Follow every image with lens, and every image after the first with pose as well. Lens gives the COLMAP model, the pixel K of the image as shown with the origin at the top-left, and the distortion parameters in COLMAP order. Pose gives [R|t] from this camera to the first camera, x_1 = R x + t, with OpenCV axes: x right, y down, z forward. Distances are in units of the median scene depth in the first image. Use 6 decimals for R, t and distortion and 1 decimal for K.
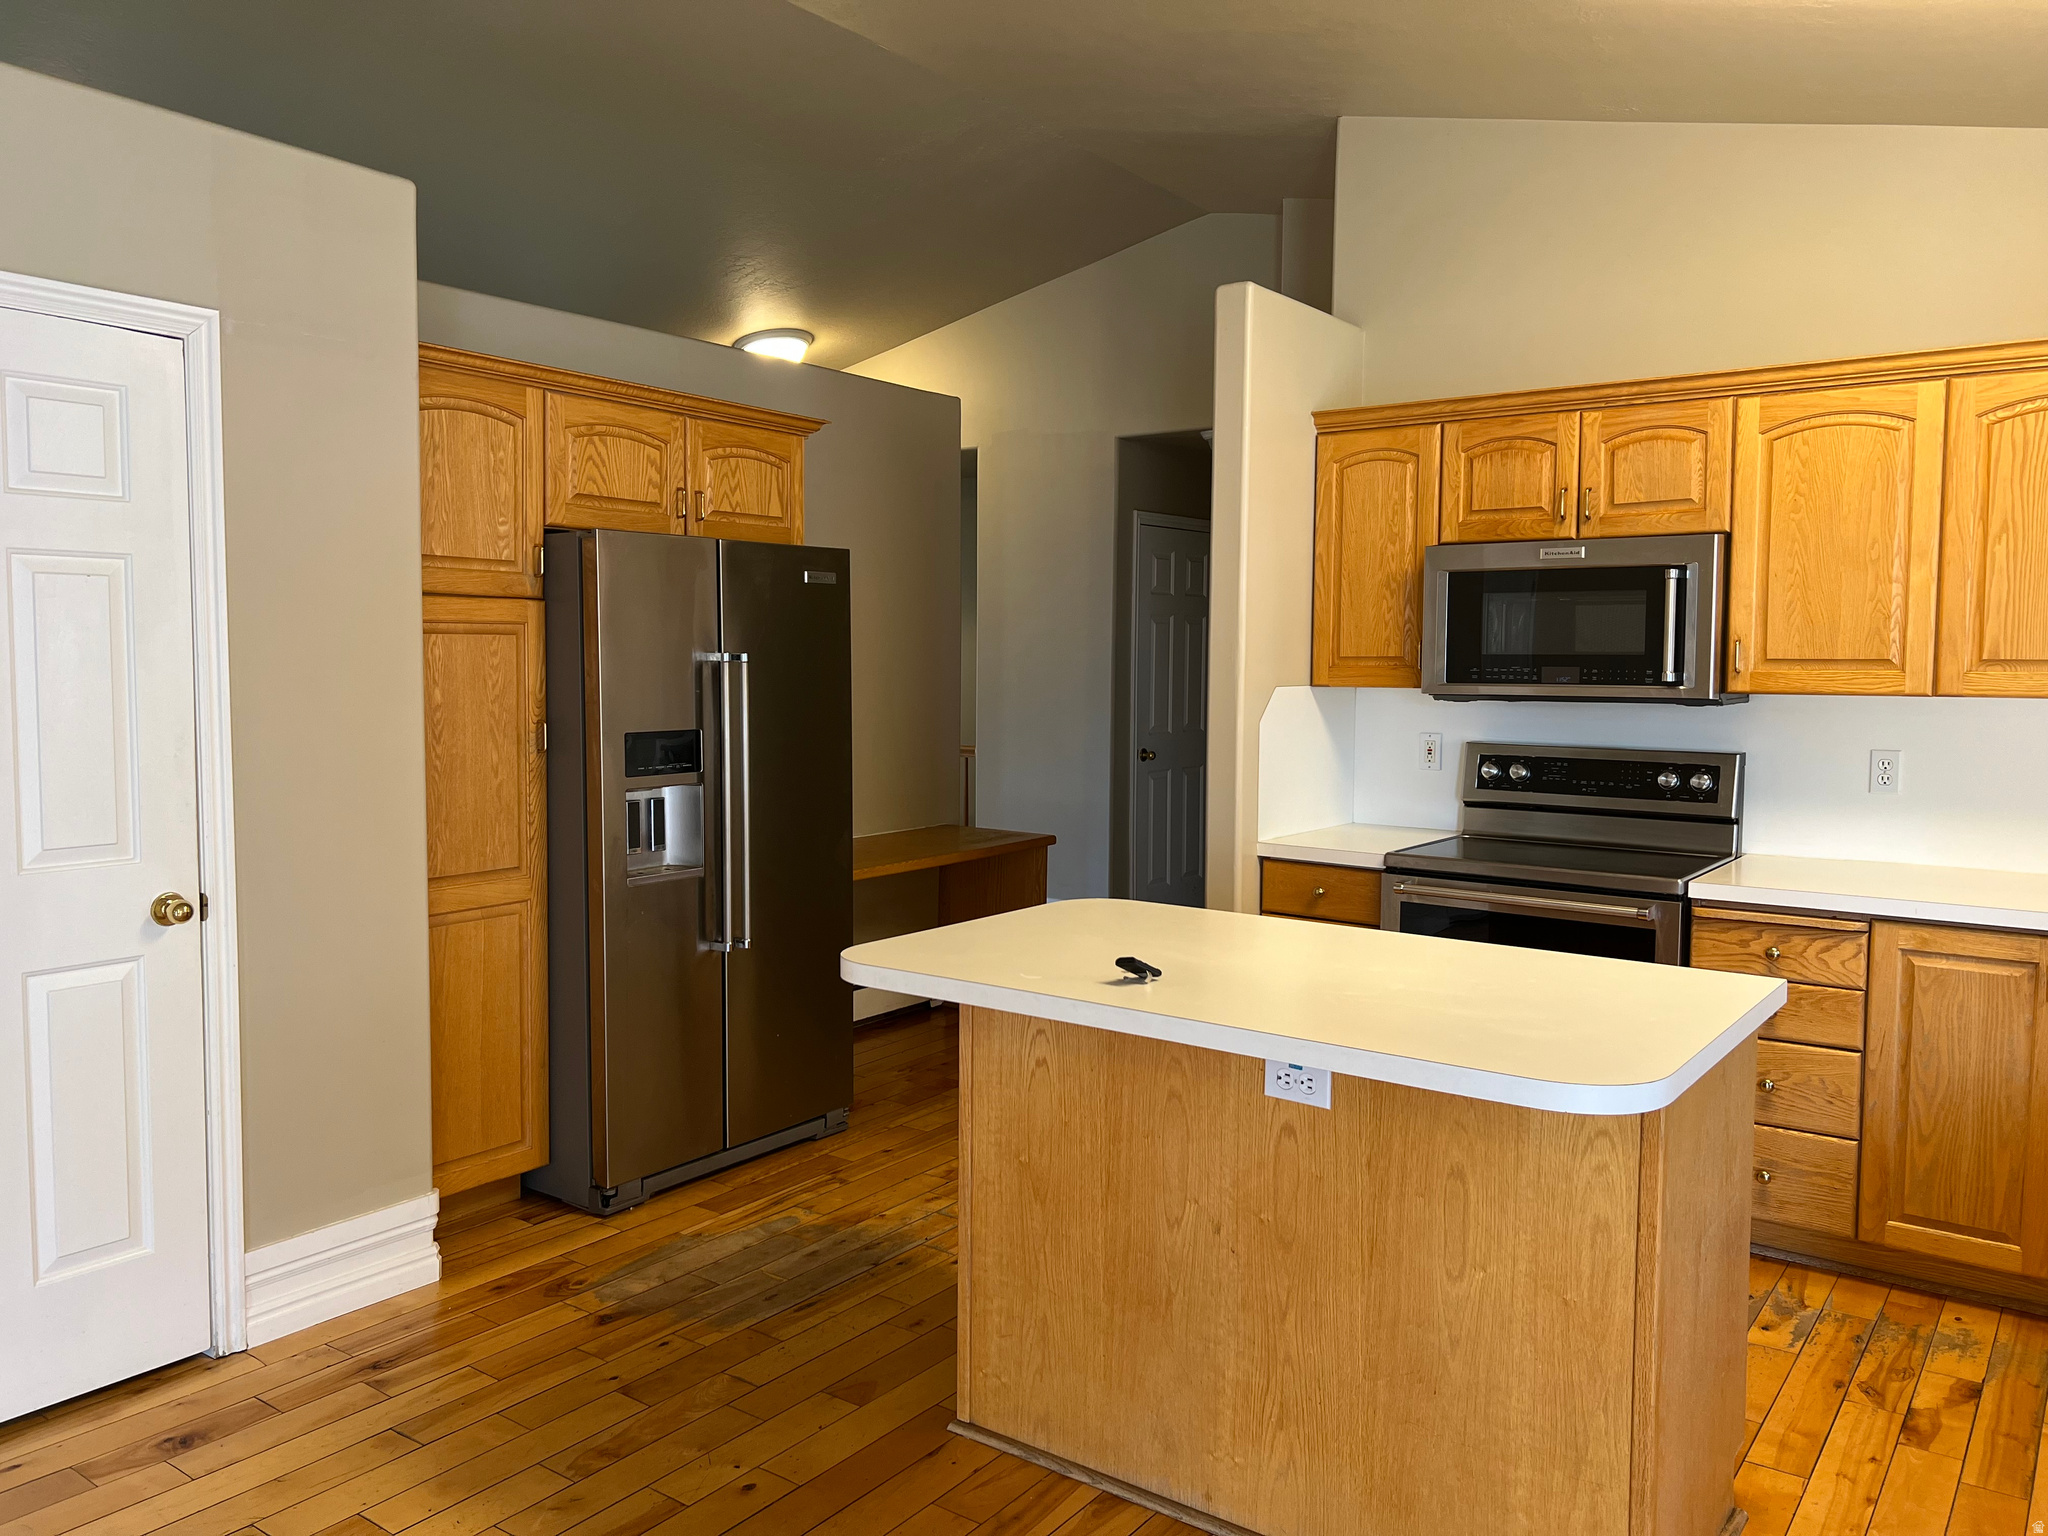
lens RADIAL K [[1550.0, 0, 1024.0], [0, 1550.0, 768.0], [0, 0, 1]] dist [0.054137, -0.064100]
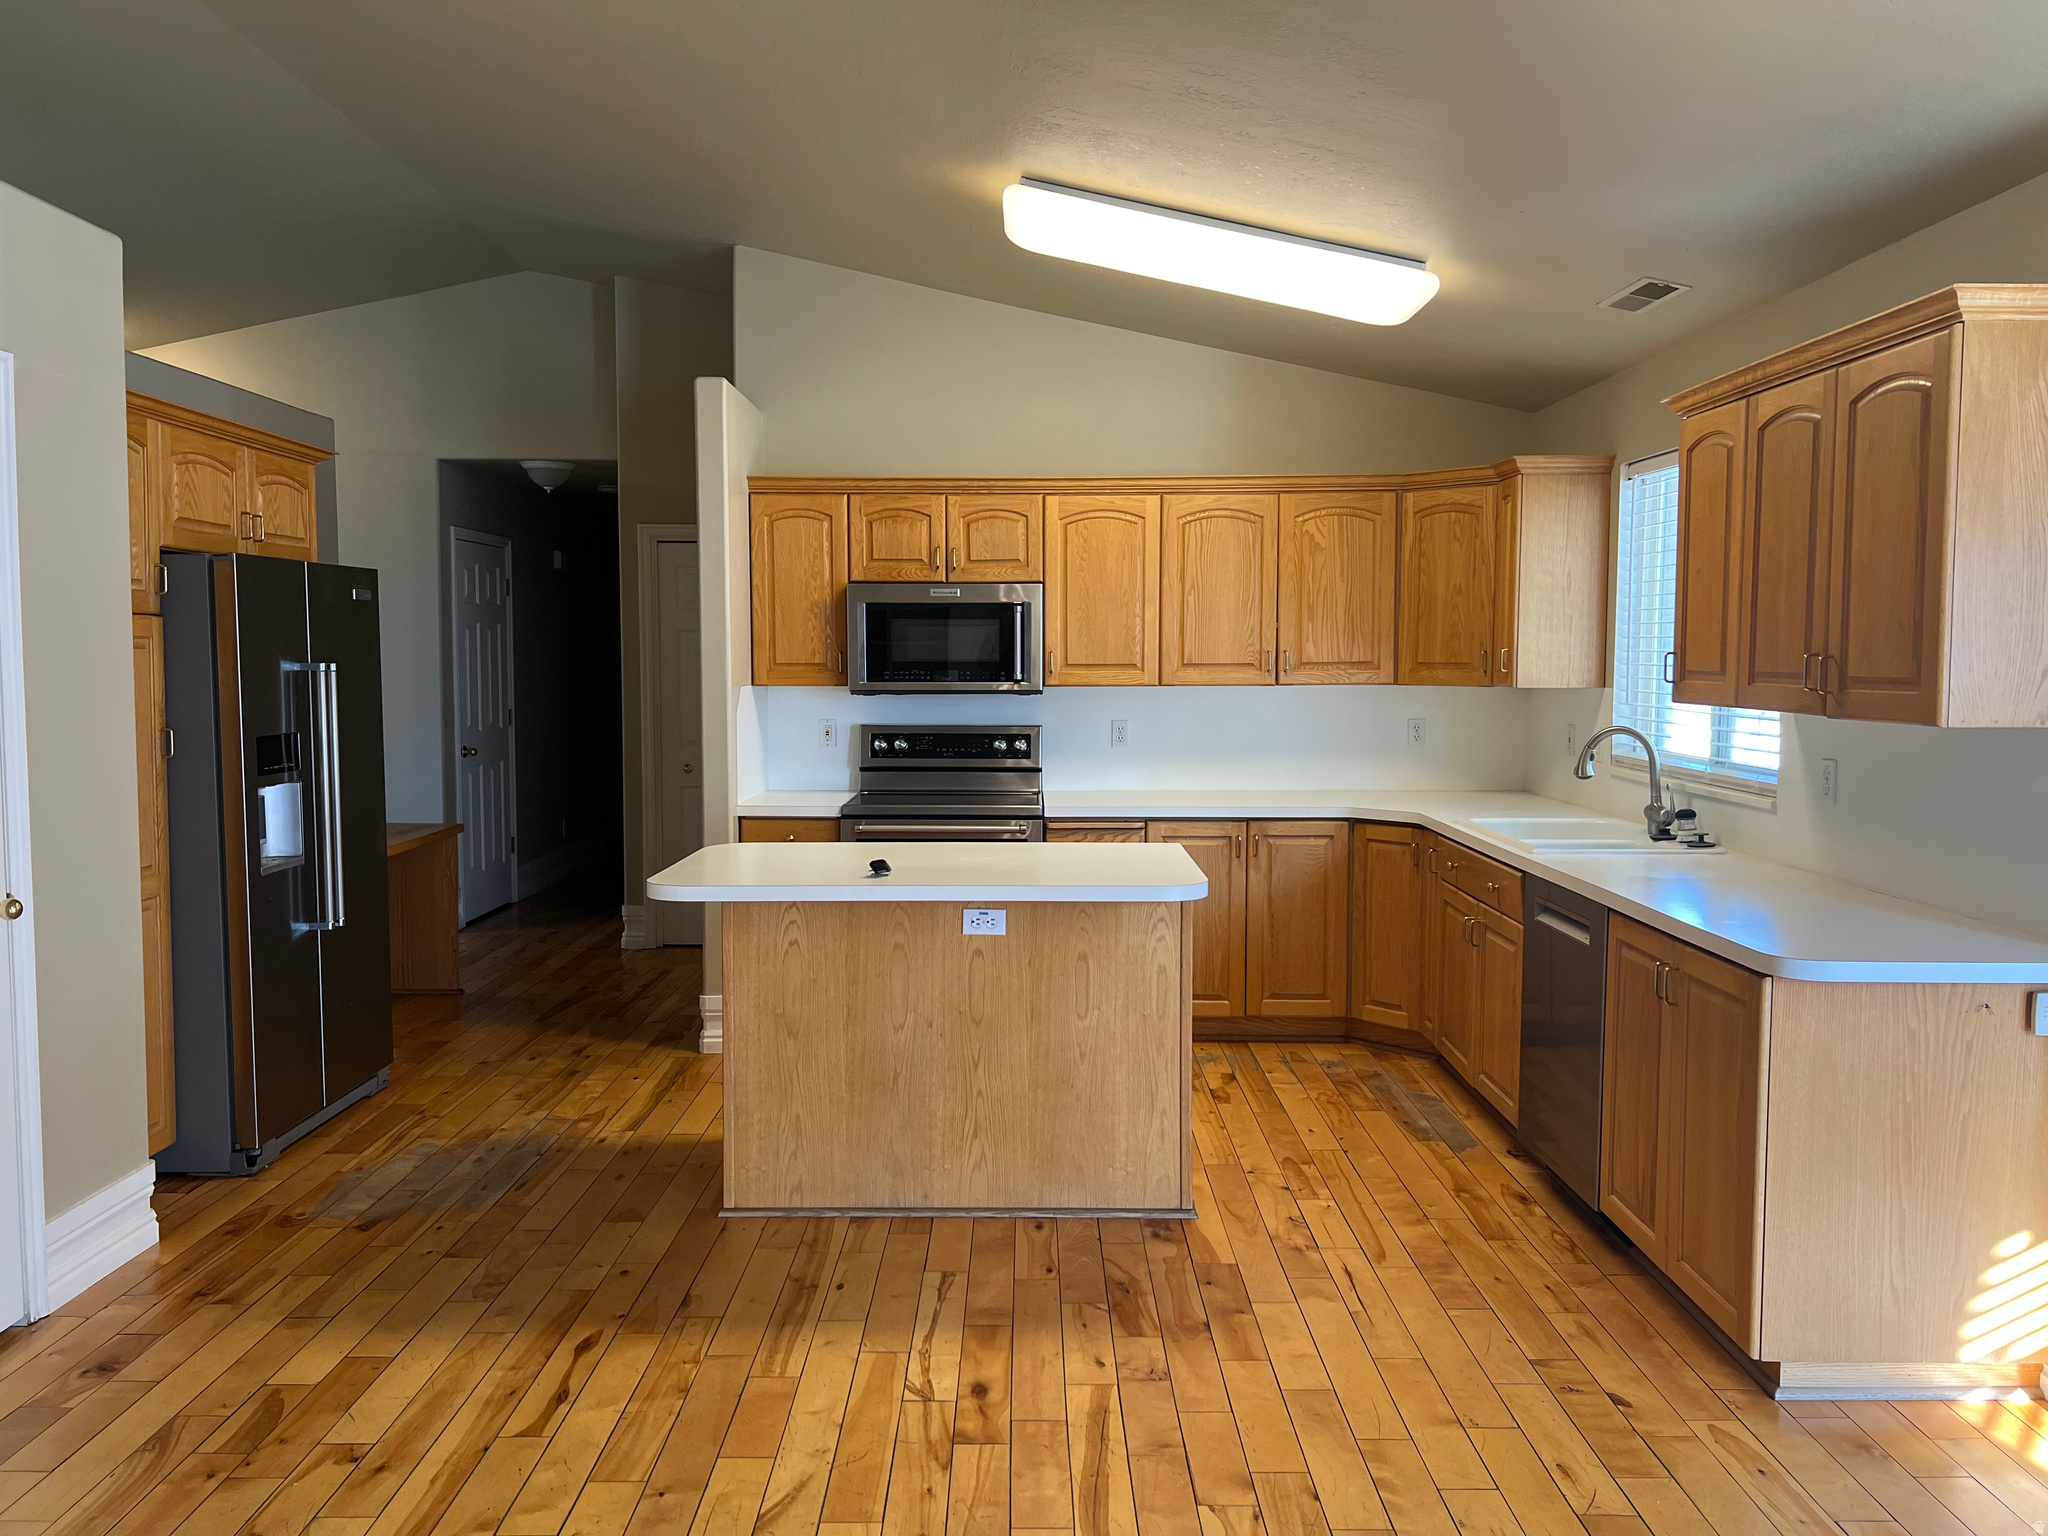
lens RADIAL K [[1546.6, 0, 1026.1], [0, 1546.6, 777.8], [0, 0, 1]] dist [0.118127, -0.166380]
pose [[0.807938, -0.051486, 0.587014, -0.472938], [0.047492, 0.998624, 0.022223, 0.007997], [-0.587351, 0.009924, 0.809271, -0.230100]]
